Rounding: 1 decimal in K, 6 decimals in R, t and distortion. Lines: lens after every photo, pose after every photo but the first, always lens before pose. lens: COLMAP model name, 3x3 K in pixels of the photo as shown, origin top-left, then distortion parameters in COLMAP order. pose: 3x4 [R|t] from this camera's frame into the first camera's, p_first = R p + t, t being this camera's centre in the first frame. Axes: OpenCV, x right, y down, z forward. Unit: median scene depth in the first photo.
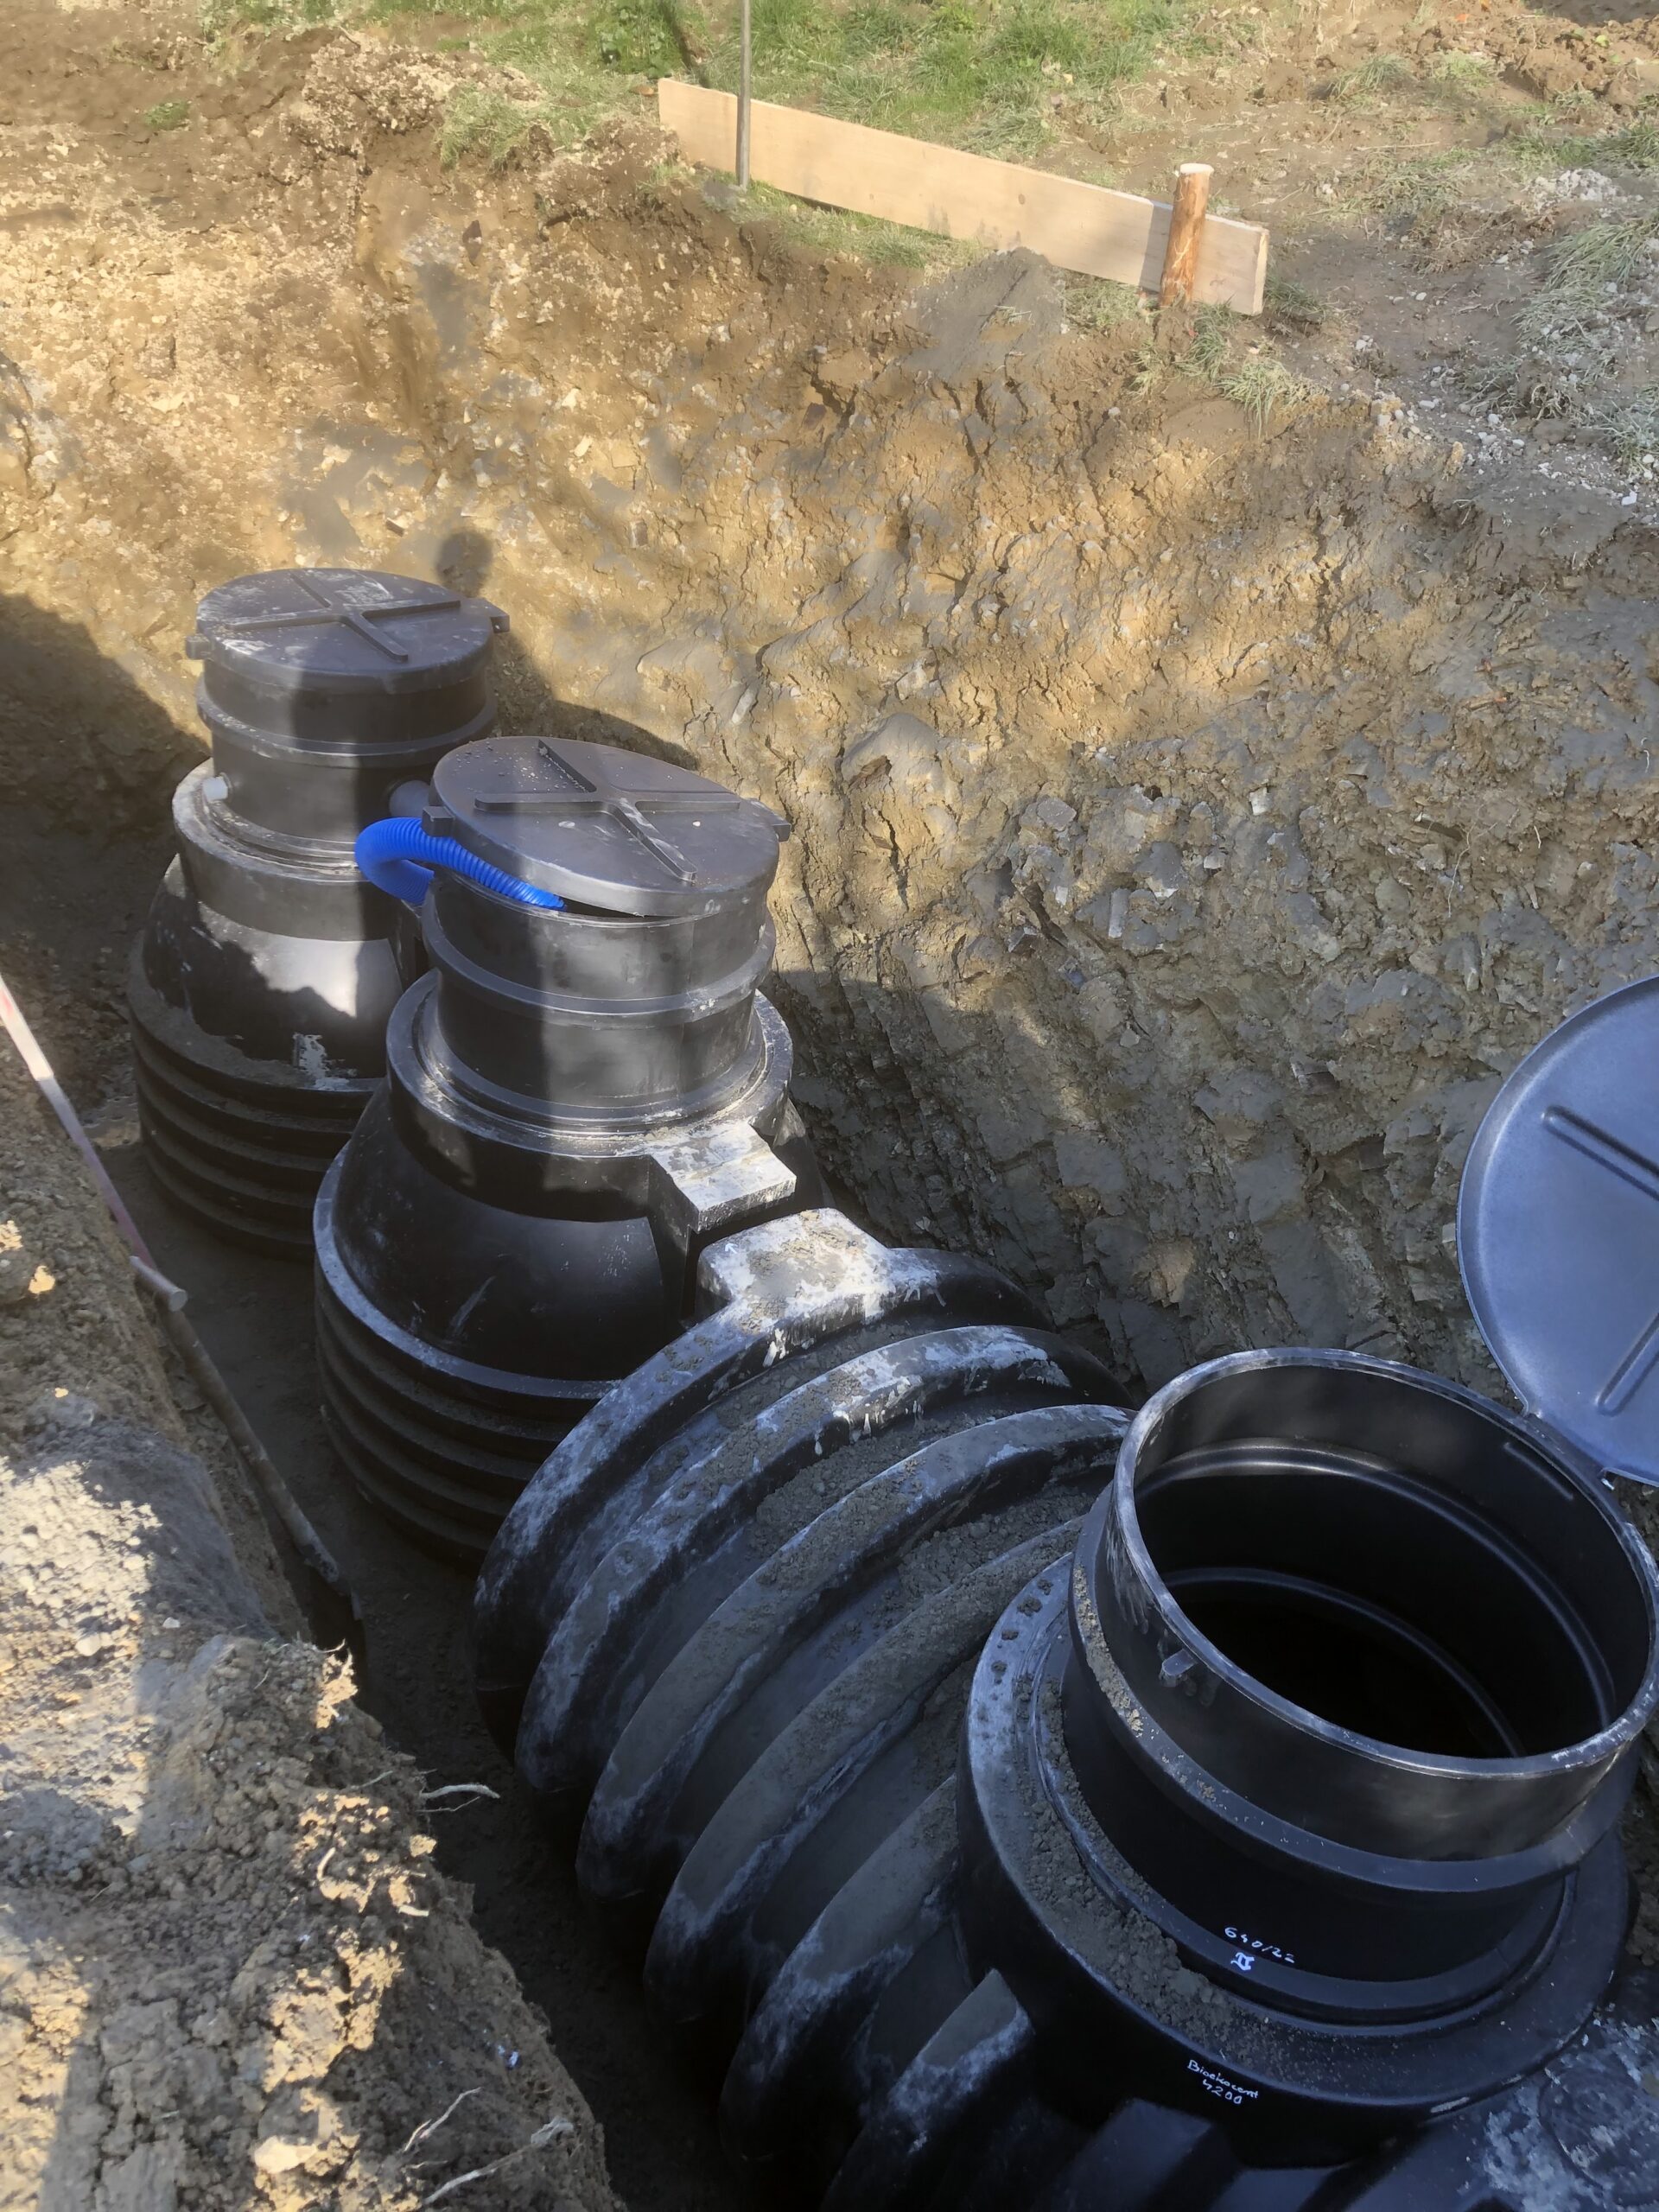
lens RADIAL K [[1761.5, 0, 829.2], [0, 1761.5, 1111.5], [0, 0, 1]] dist [0.063860, -0.069717]
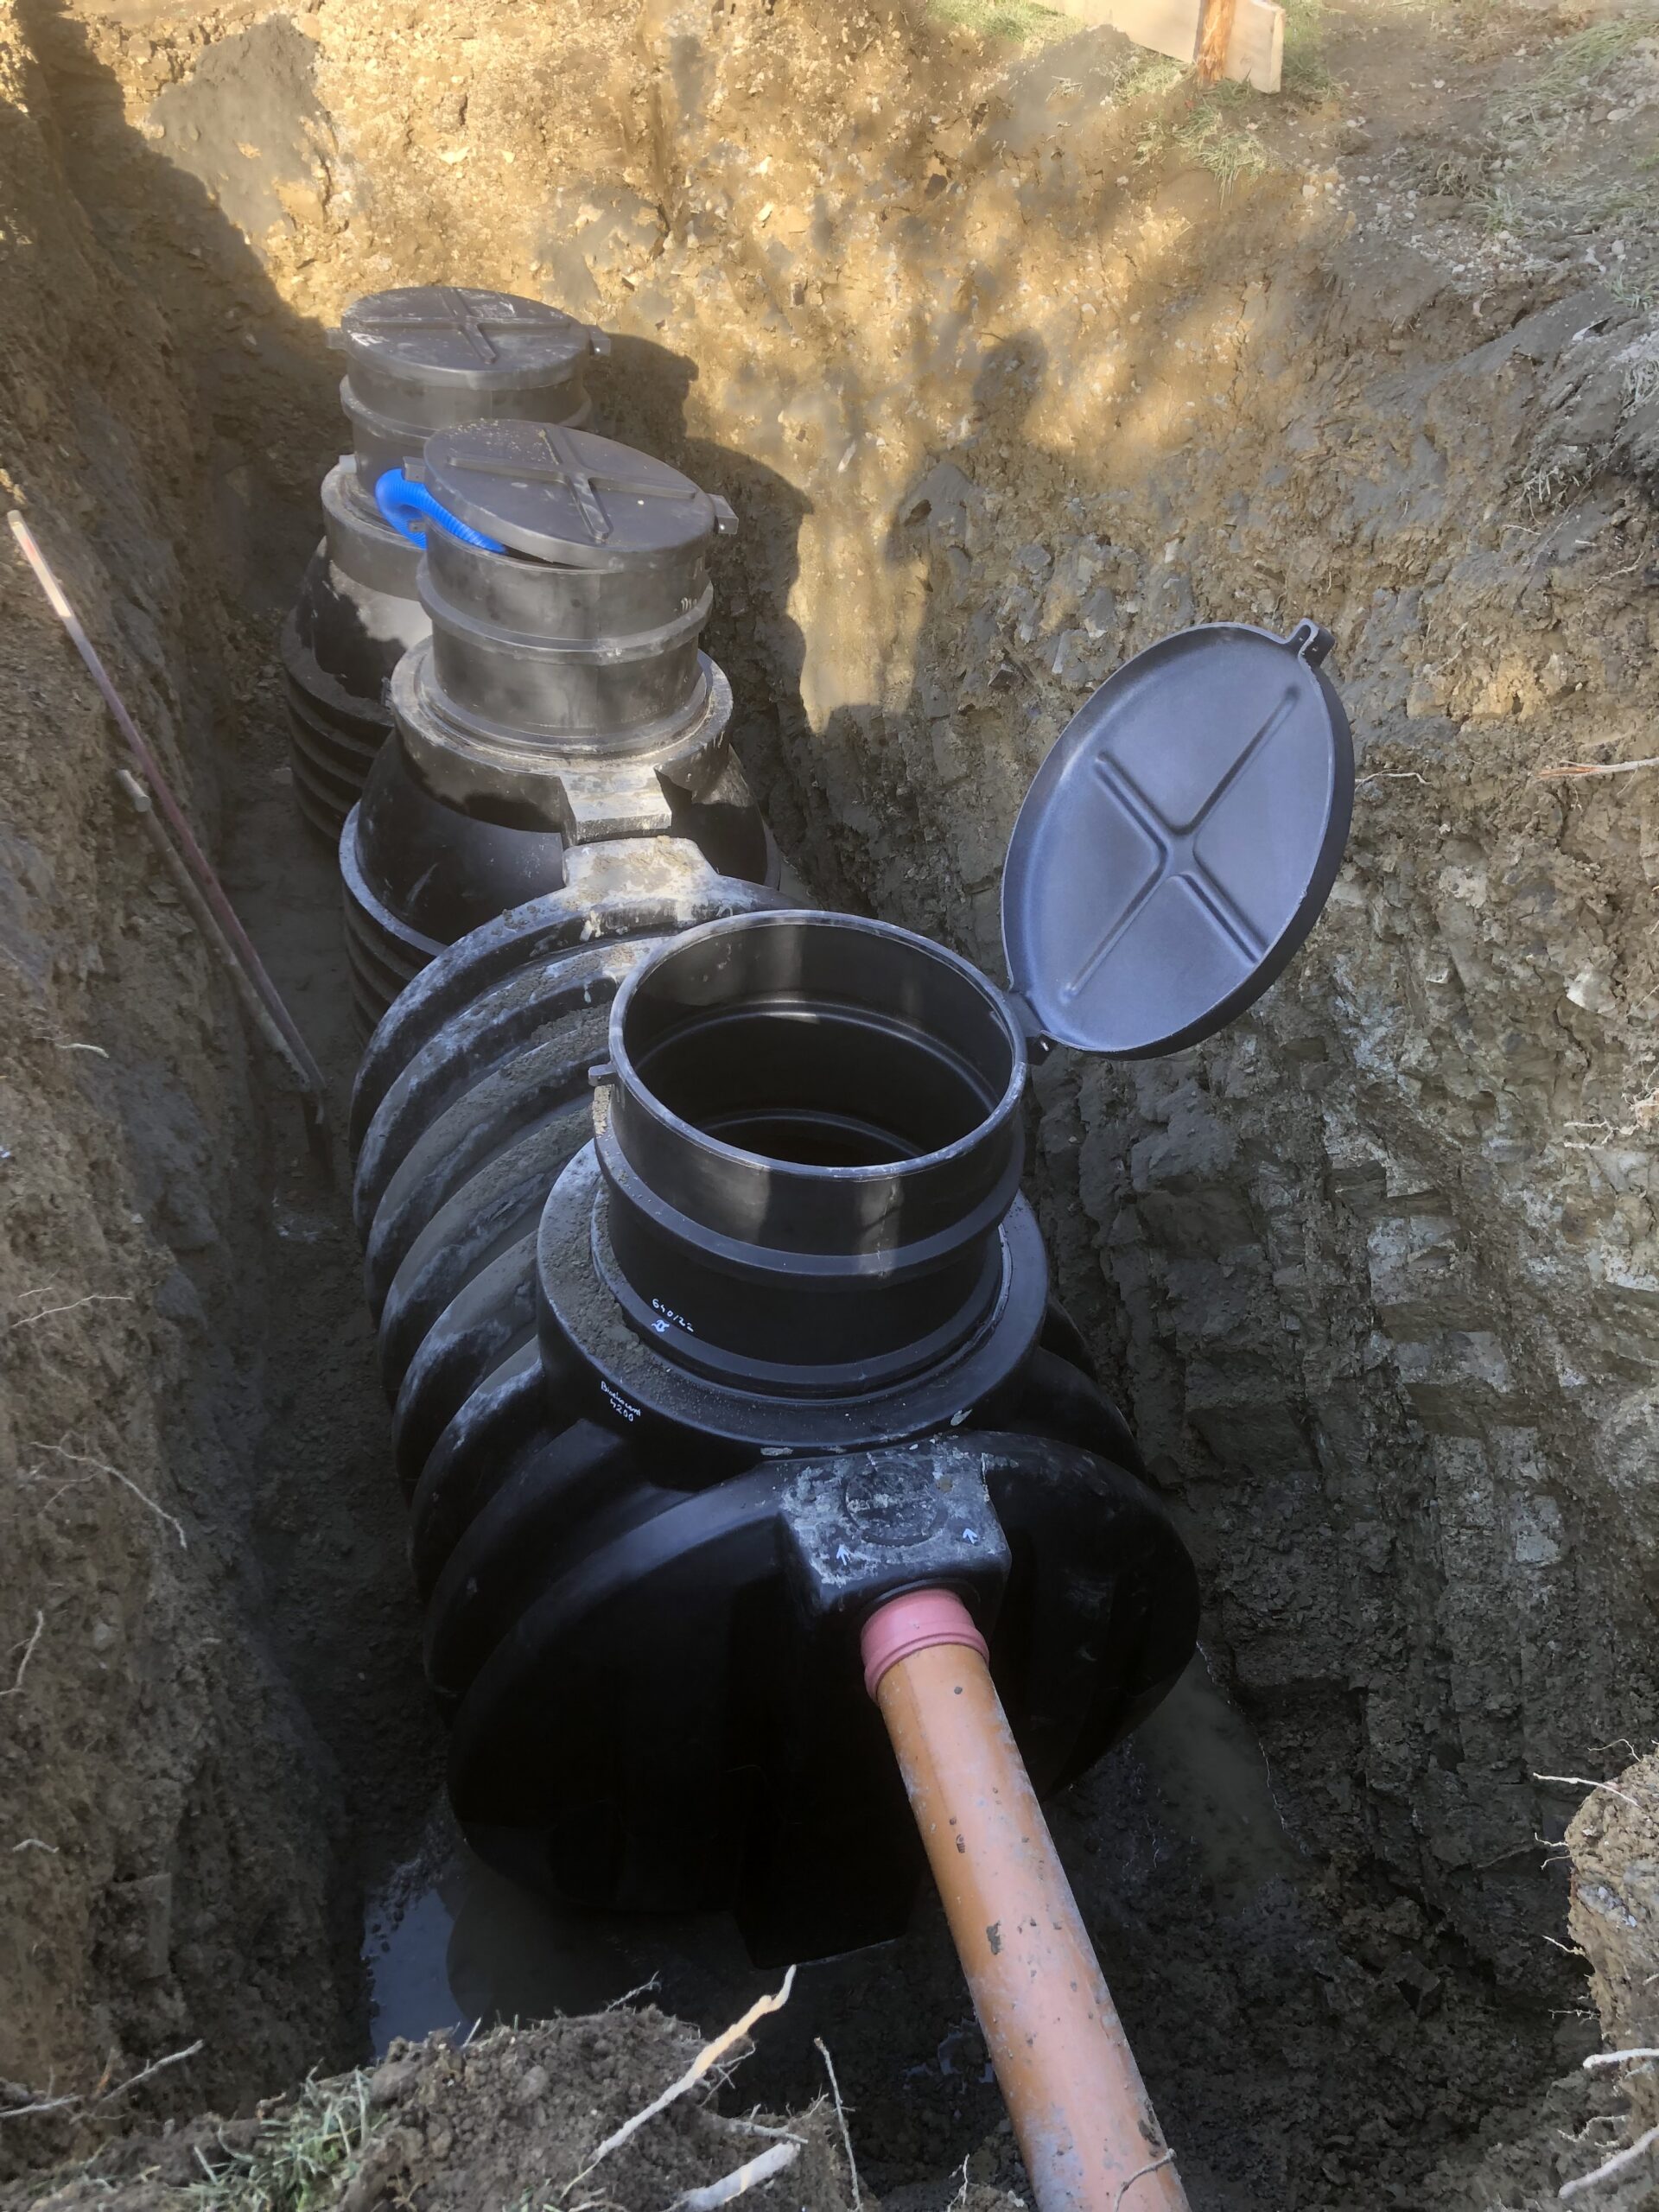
lens RADIAL K [[1830.4, 0, 828.6], [0, 1830.4, 1095.6], [0, 0, 1]] dist [0.055696, -0.018226]
pose [[0.955548, 0.170922, -0.240237, 0.279411], [-0.158221, 0.984823, 0.071349, 0.081507], [0.248786, -0.030166, 0.968089, -0.123415]]
